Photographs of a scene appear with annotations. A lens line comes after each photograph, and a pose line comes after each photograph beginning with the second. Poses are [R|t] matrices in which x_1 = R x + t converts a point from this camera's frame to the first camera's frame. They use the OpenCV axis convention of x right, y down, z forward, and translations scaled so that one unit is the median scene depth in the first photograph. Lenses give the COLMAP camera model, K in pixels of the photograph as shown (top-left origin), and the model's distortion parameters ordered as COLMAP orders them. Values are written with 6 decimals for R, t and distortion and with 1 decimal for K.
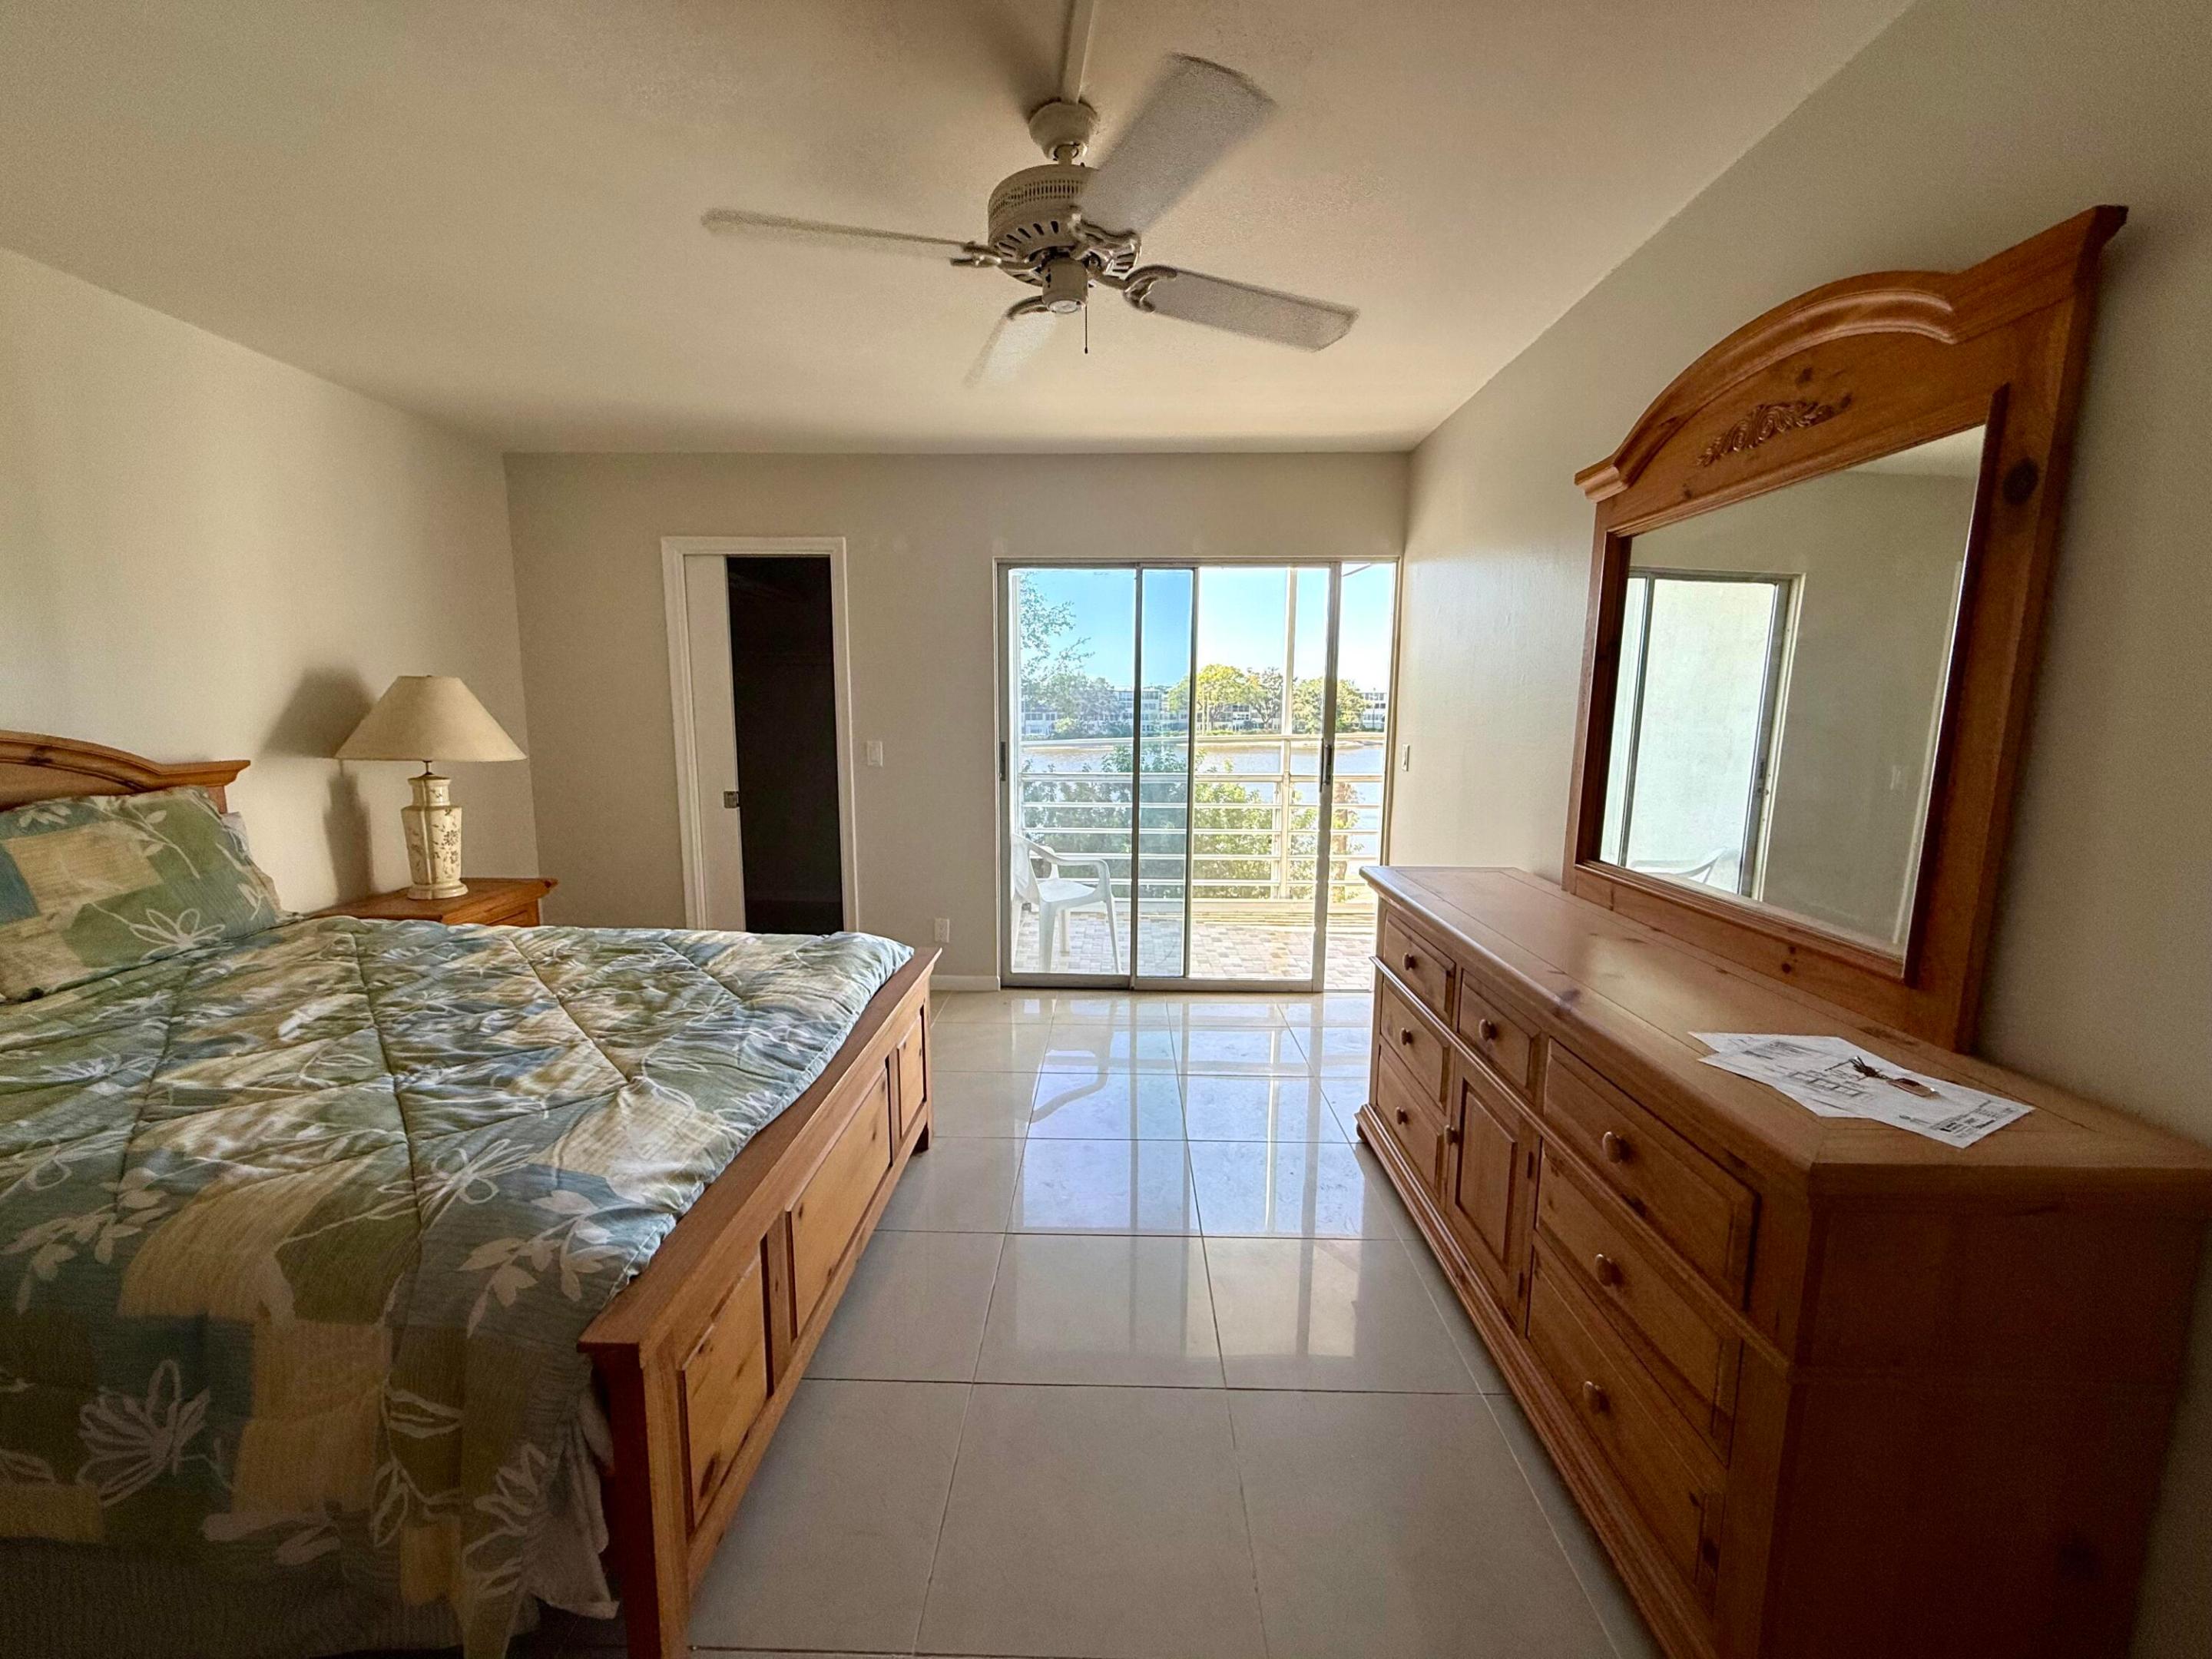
lens RADIAL K [[878.7, 0, 1101.1], [0, 878.7, 829.5], [0, 0, 1]] dist [-0.000813, -0.000675]
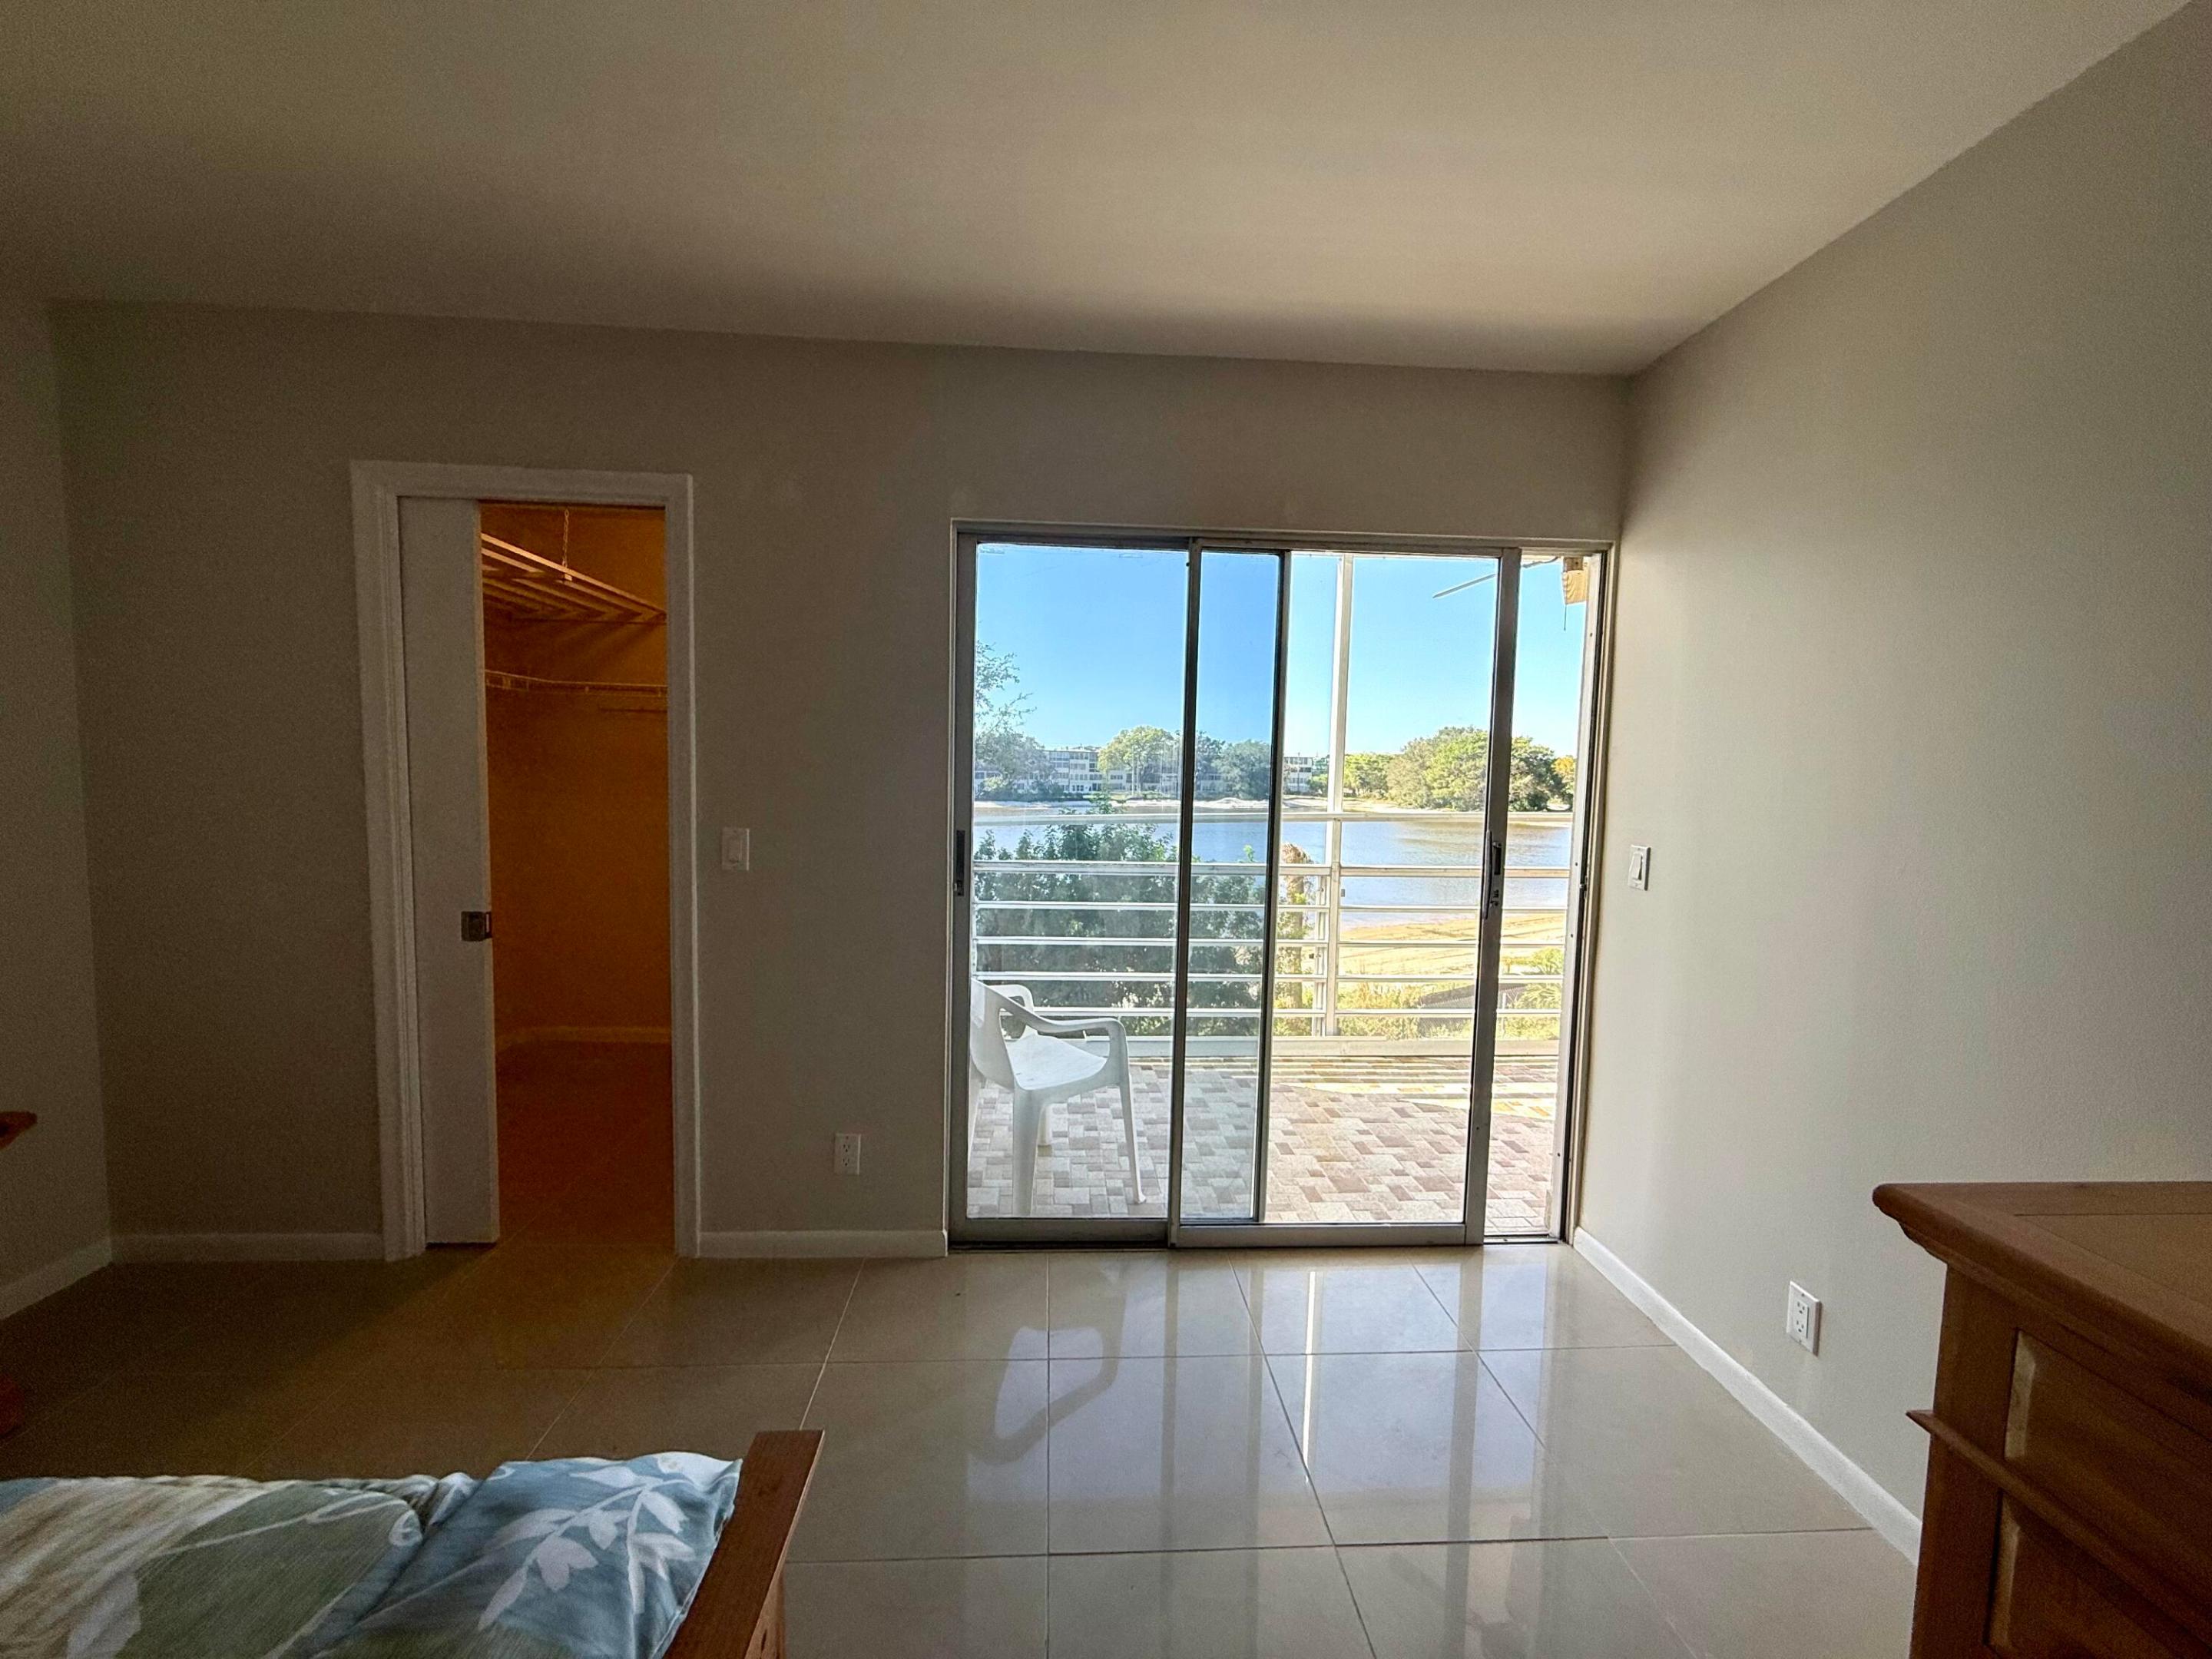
lens RADIAL K [[878.7, 0, 1101.1], [0, 878.7, 829.5], [0, 0, 1]] dist [-0.000813, -0.000675]
pose [[0.996687, 0.010079, 0.080710, -0.067302], [-0.004619, 0.997705, -0.067551, -0.062603], [-0.081206, 0.066954, 0.994446, 0.411805]]
